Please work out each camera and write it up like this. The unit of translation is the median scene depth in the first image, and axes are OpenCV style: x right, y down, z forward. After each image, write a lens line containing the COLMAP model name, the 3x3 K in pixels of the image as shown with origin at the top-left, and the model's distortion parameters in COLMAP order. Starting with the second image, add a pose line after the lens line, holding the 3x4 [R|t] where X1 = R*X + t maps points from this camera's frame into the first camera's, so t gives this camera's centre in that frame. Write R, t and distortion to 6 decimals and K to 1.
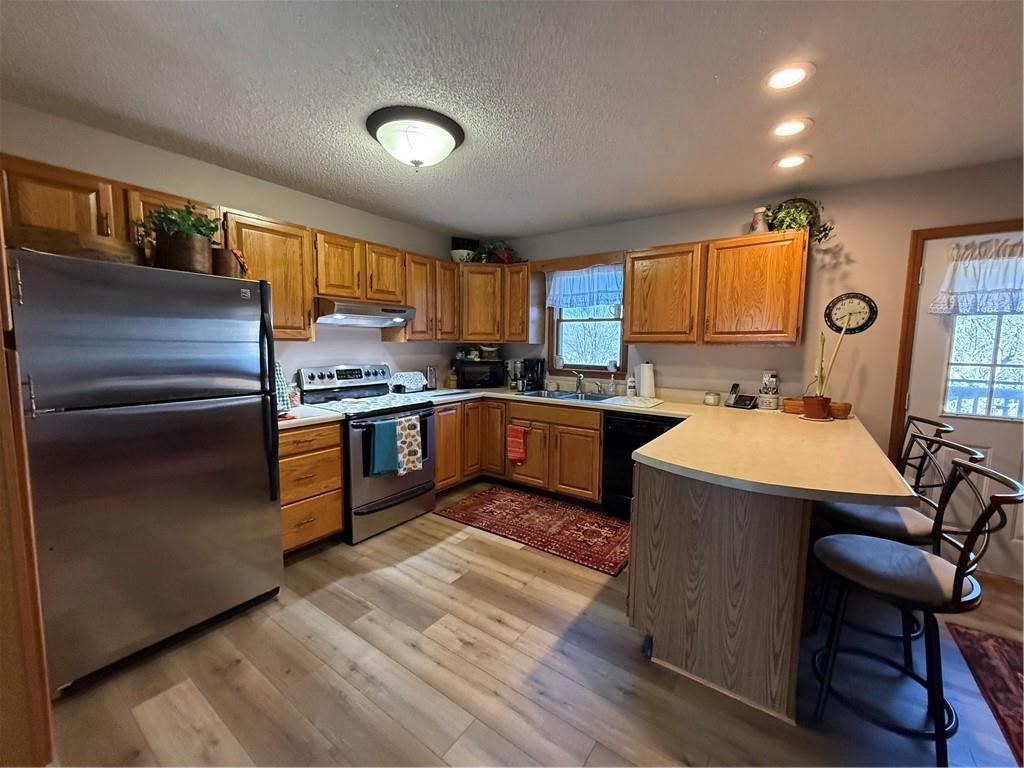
lens RADIAL K [[408.4, 0, 513.6], [0, 408.4, 382.0], [0, 0, 1]] dist [-0.000017, 0.000262]
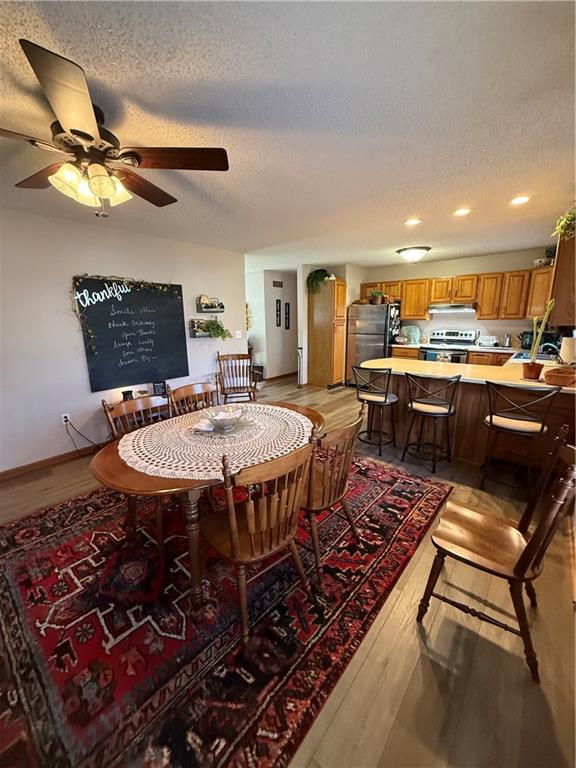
lens RADIAL K [[306.3, 0, 285.7], [0, 306.3, 381.2], [0, 0, 1]] dist [-0.000017, 0.000262]
pose [[-0.091301, 0.197483, -0.976046, 1.674862], [-0.084490, 0.975069, 0.205188, -0.041257], [0.992233, 0.101200, -0.072339, 0.247710]]
